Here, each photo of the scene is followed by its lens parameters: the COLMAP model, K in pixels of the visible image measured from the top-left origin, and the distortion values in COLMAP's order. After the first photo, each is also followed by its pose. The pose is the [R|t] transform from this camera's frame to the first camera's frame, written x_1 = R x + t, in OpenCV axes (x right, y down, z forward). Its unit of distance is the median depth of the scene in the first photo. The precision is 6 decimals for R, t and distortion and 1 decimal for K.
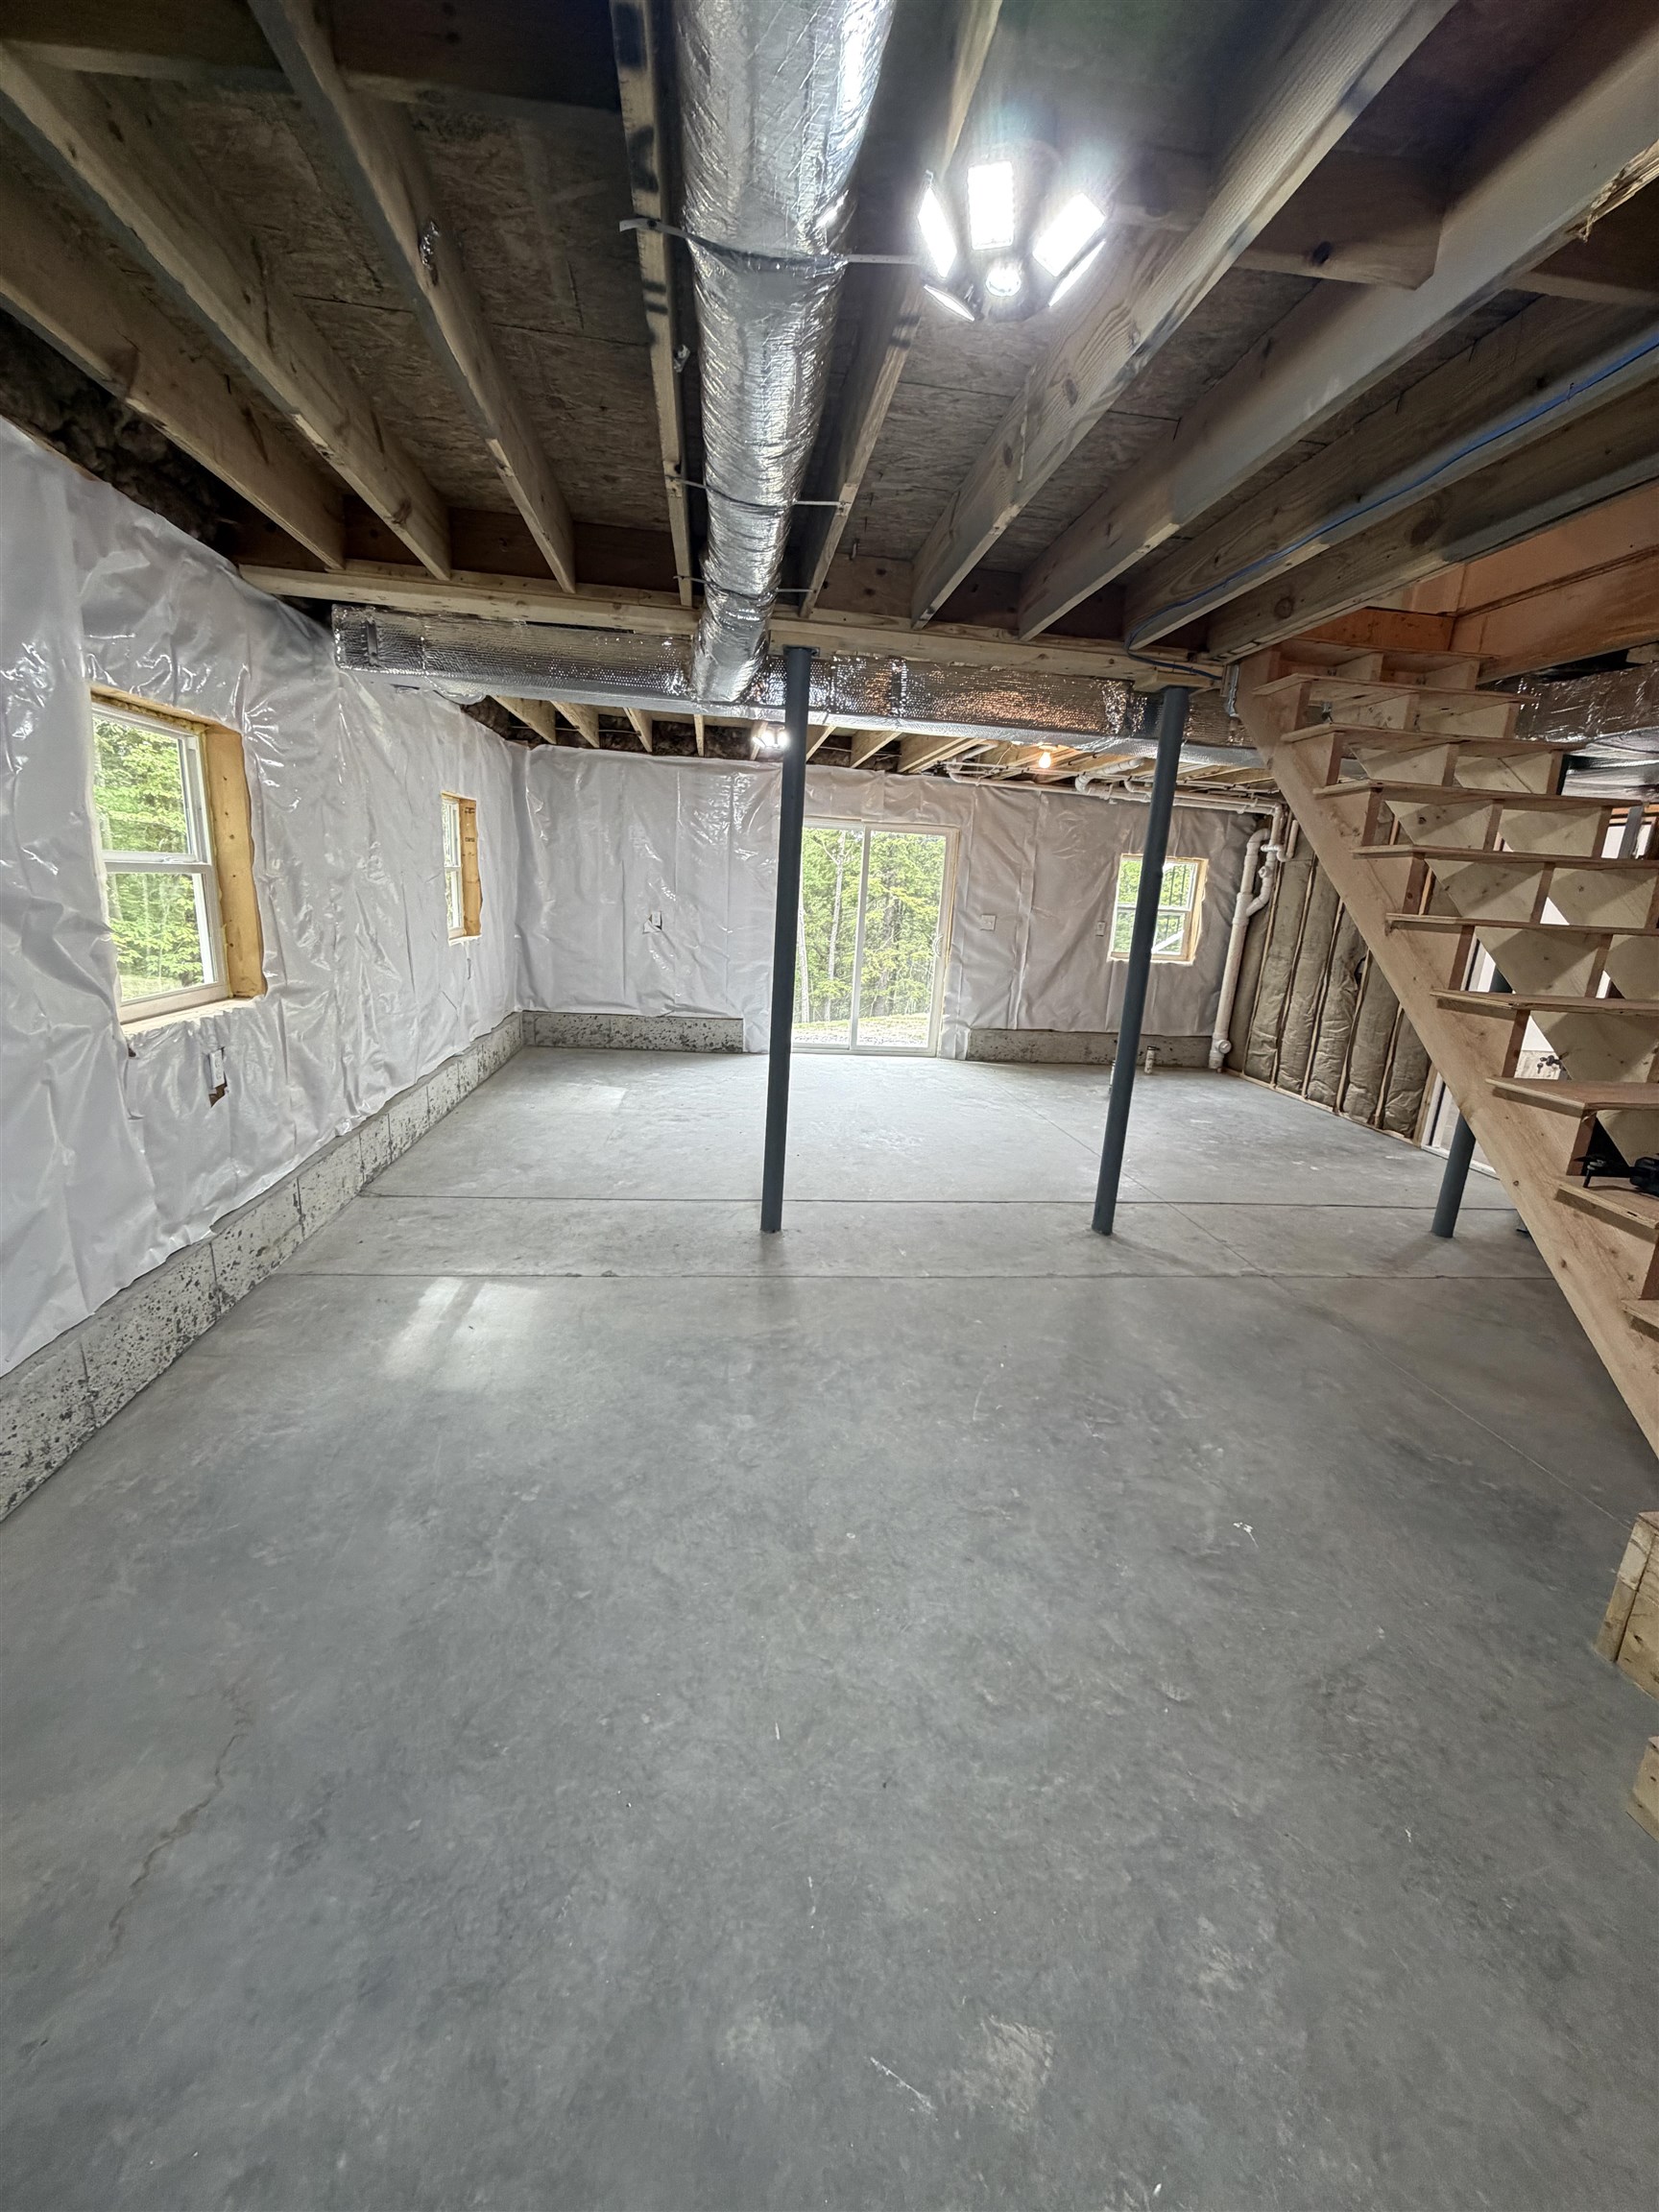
lens RADIAL K [[883.6, 0, 834.4], [0, 883.6, 1099.2], [0, 0, 1]] dist [-0.000126, 0.000299]
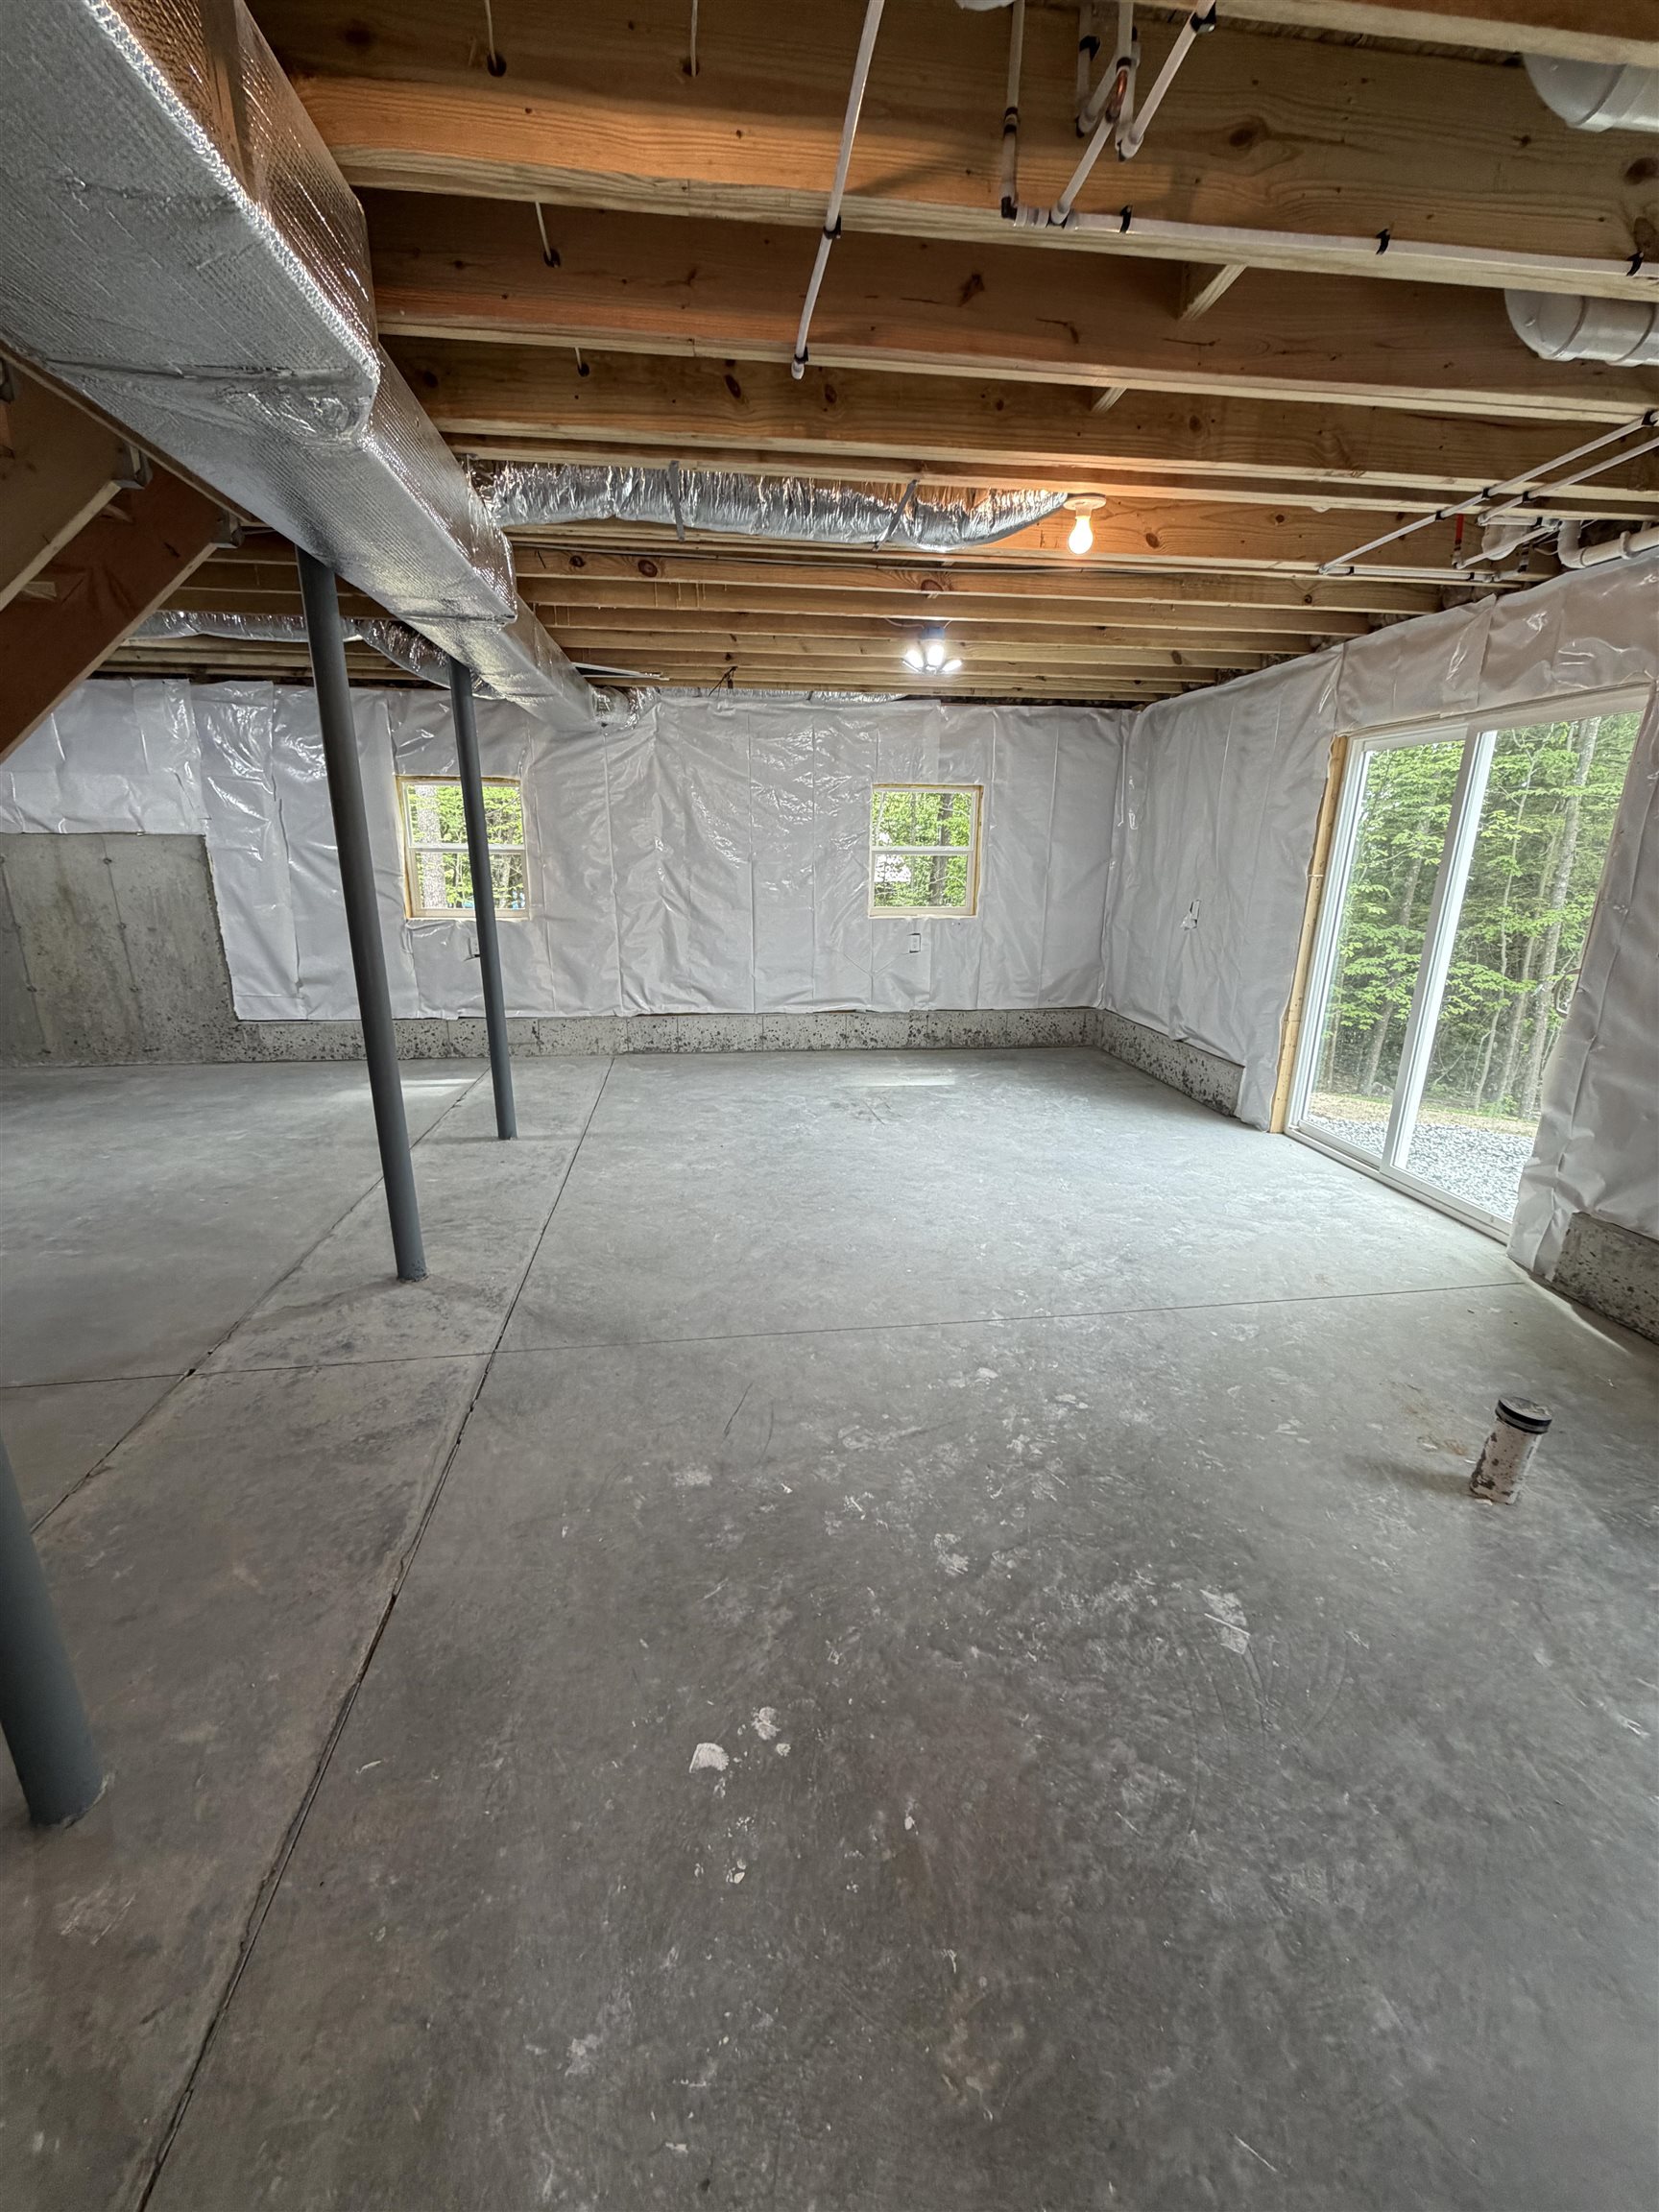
lens RADIAL K [[883.6, 0, 833.6], [0, 883.6, 1104.5], [0, 0, 1]] dist [-0.000126, 0.000299]
pose [[-0.002048, 0.225707, -0.974193, 0.539151], [-0.249770, 0.943203, 0.219052, -0.132378], [0.968303, 0.243773, 0.054444, 0.679128]]
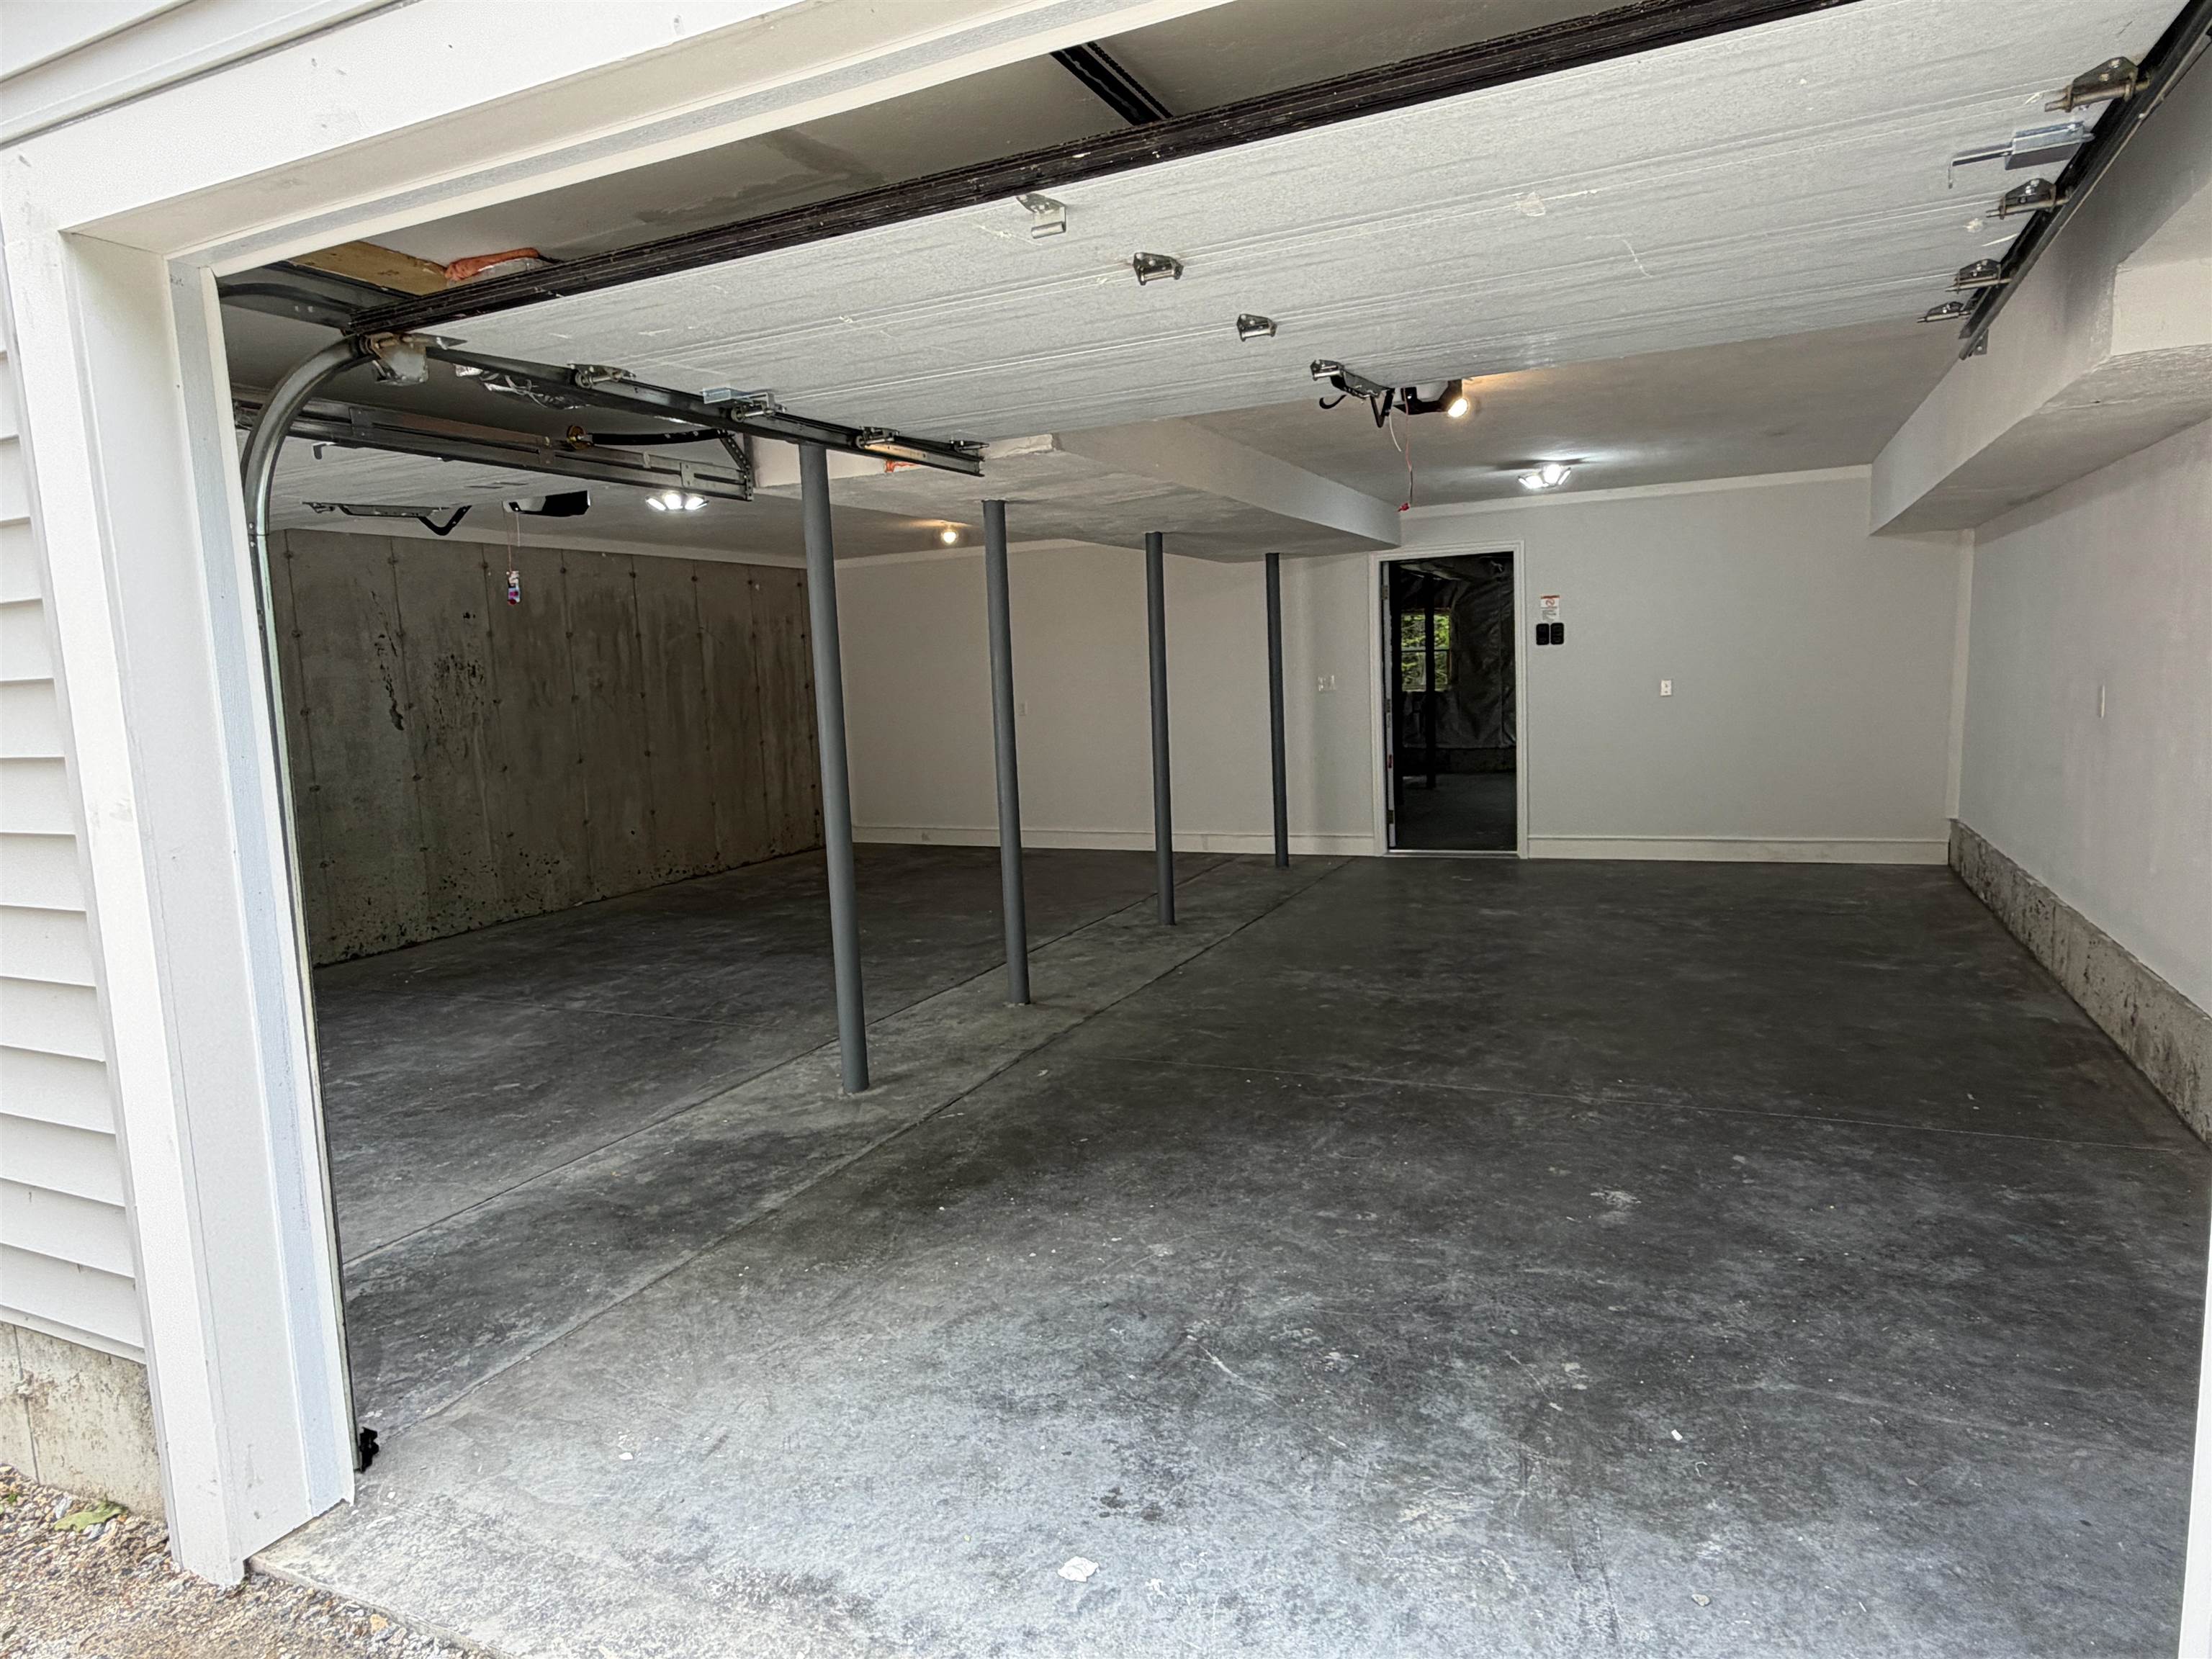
lens RADIAL K [[1348.4, 0, 1103.7], [0, 1348.4, 827.3], [0, 0, 1]] dist [0.001106, 0.002310]
pose [[-0.542735, 0.066583, -0.837261, 1.433243], [-0.194836, 0.959680, 0.202616, -0.151374], [0.816993, 0.273095, -0.507879, 0.981617]]
